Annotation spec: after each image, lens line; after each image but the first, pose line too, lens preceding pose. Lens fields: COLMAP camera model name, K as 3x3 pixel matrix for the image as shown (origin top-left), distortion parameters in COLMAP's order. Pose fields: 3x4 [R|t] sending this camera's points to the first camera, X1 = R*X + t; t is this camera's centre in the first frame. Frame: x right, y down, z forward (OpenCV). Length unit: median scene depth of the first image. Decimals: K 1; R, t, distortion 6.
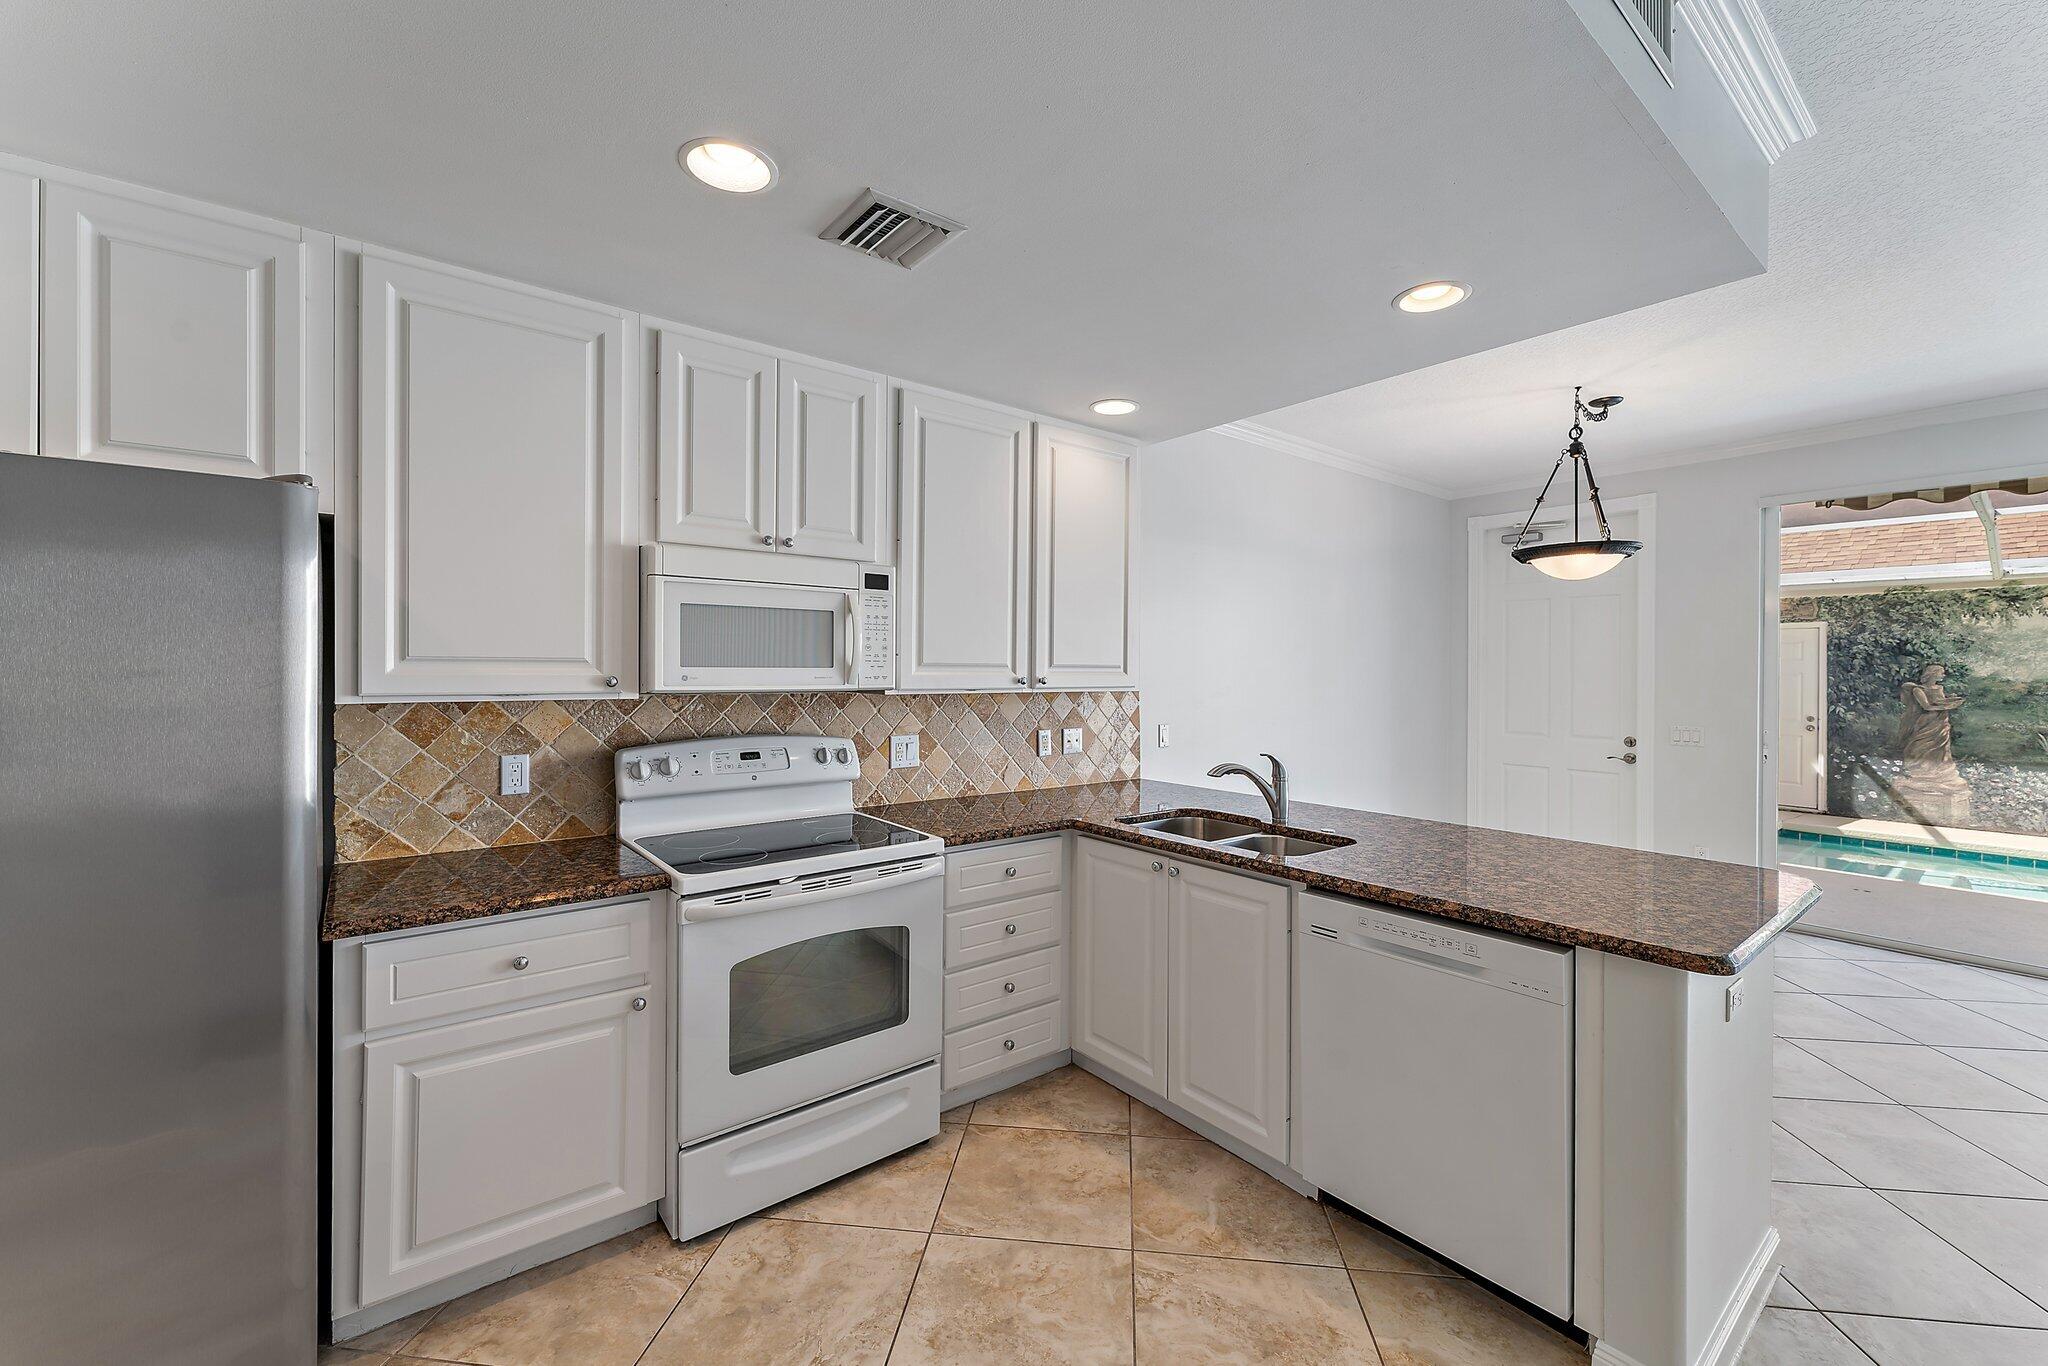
lens RADIAL K [[830.6, 0, 1025.0], [0, 830.6, 671.5], [0, 0, 1]] dist [0.000957, -0.000117]
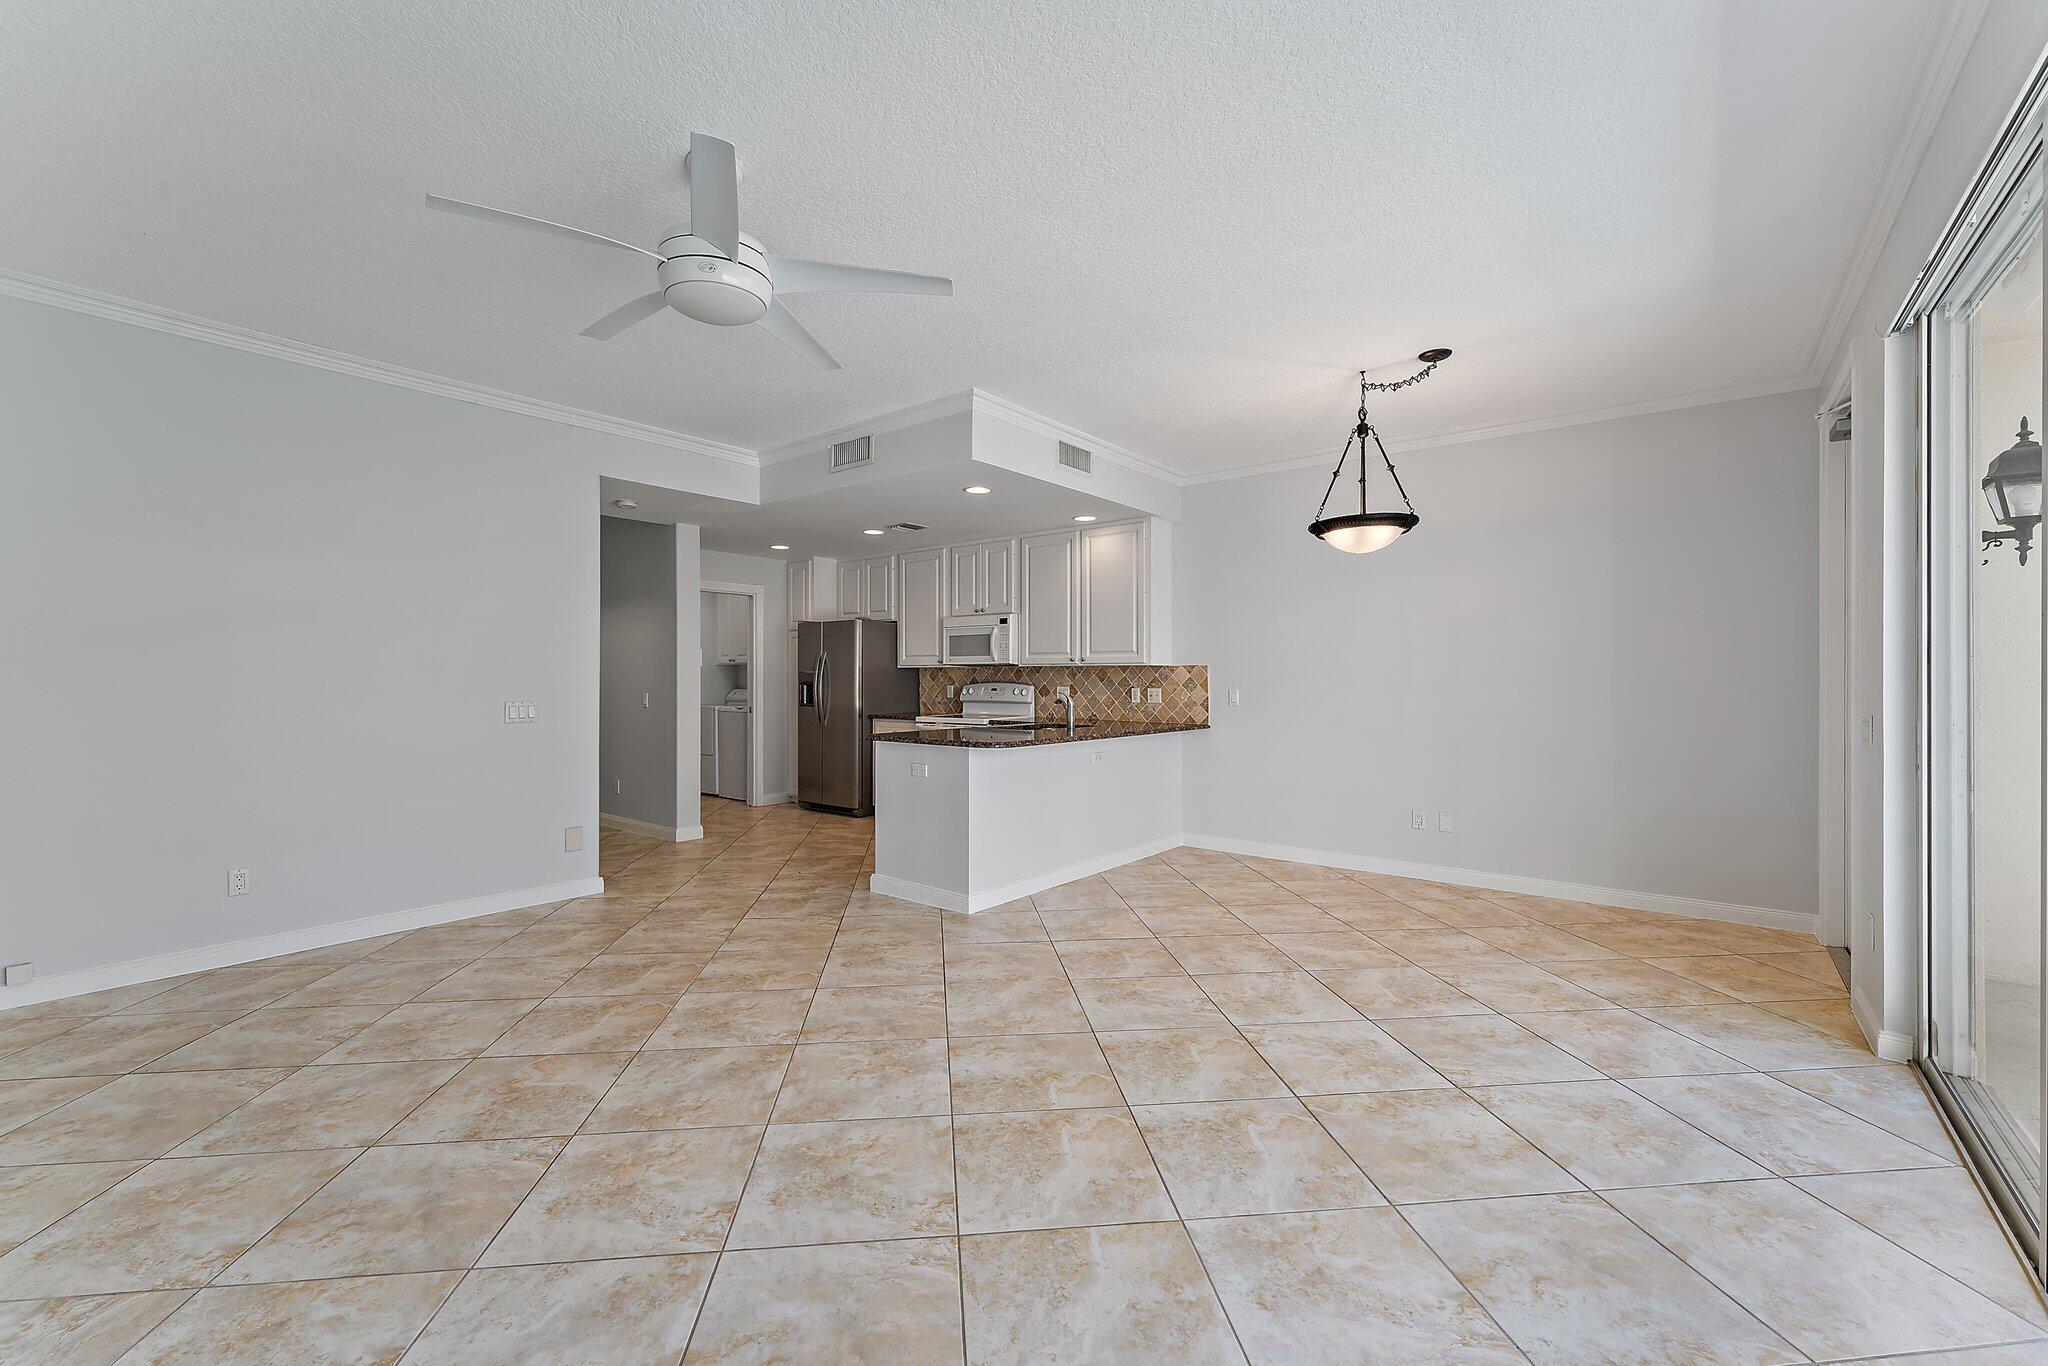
lens RADIAL K [[832.8, 0, 1014.3], [0, 832.8, 678.5], [0, 0, 1]] dist [0.001633, 0.000071]
pose [[0.218774, -0.004500, -0.975765, 2.399778], [-0.000789, 0.999988, -0.004789, 0.082379], [0.975775, 0.001818, 0.218768, 0.499630]]
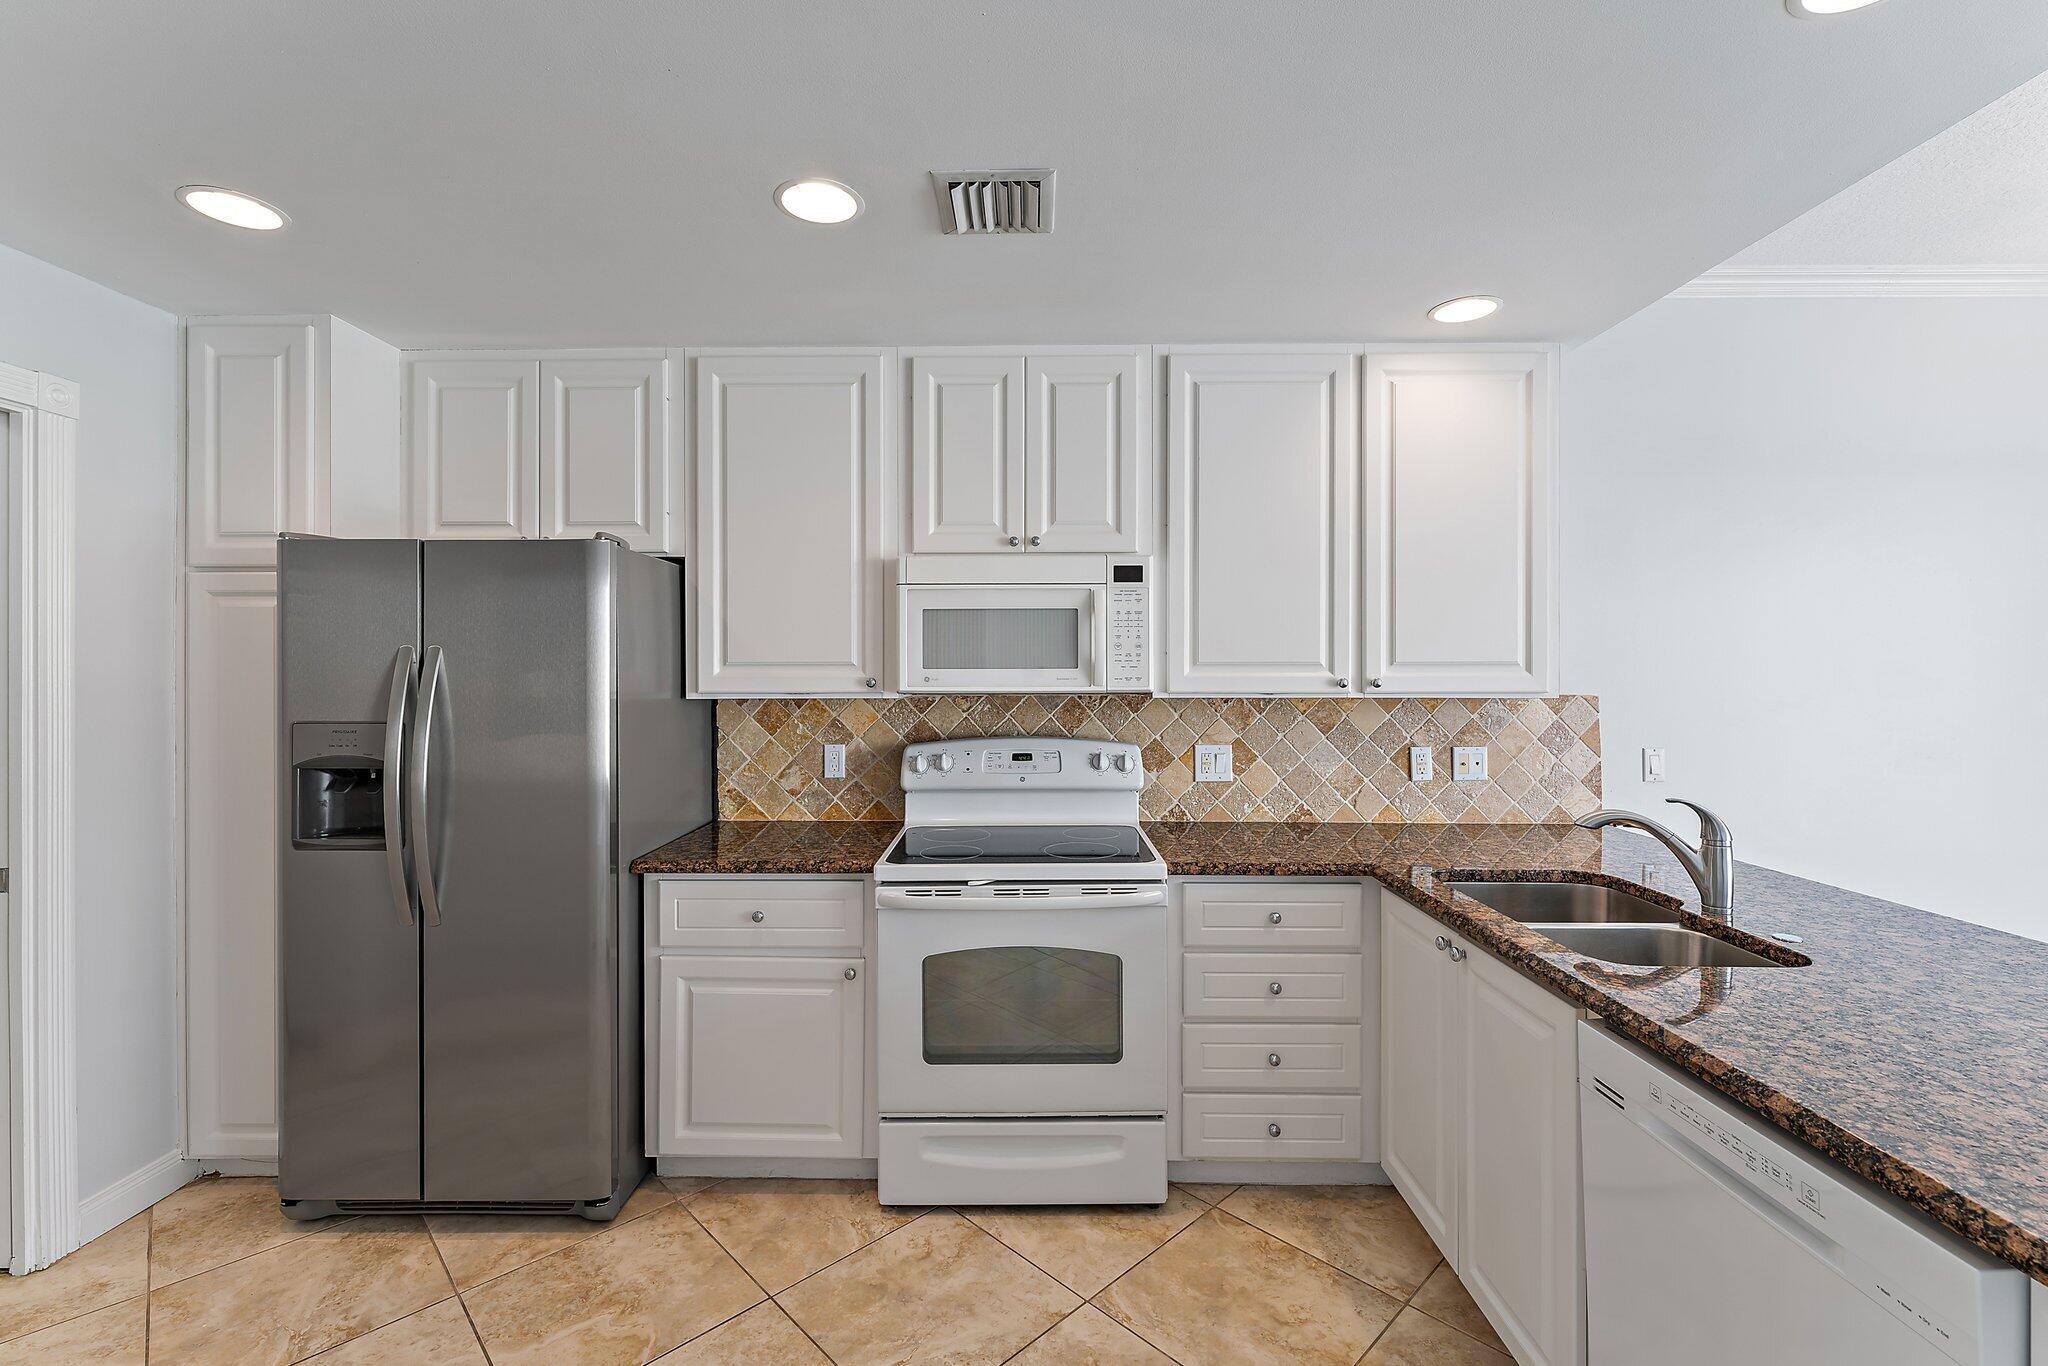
lens RADIAL K [[885.0, 0, 1017.8], [0, 885.0, 669.1], [0, 0, 1]] dist [-0.002241, -0.000537]
pose [[0.774323, -0.007224, -0.632750, 0.356399], [0.004405, 0.999972, -0.006026, 0.001930], [0.632776, 0.001879, 0.774333, 0.178346]]
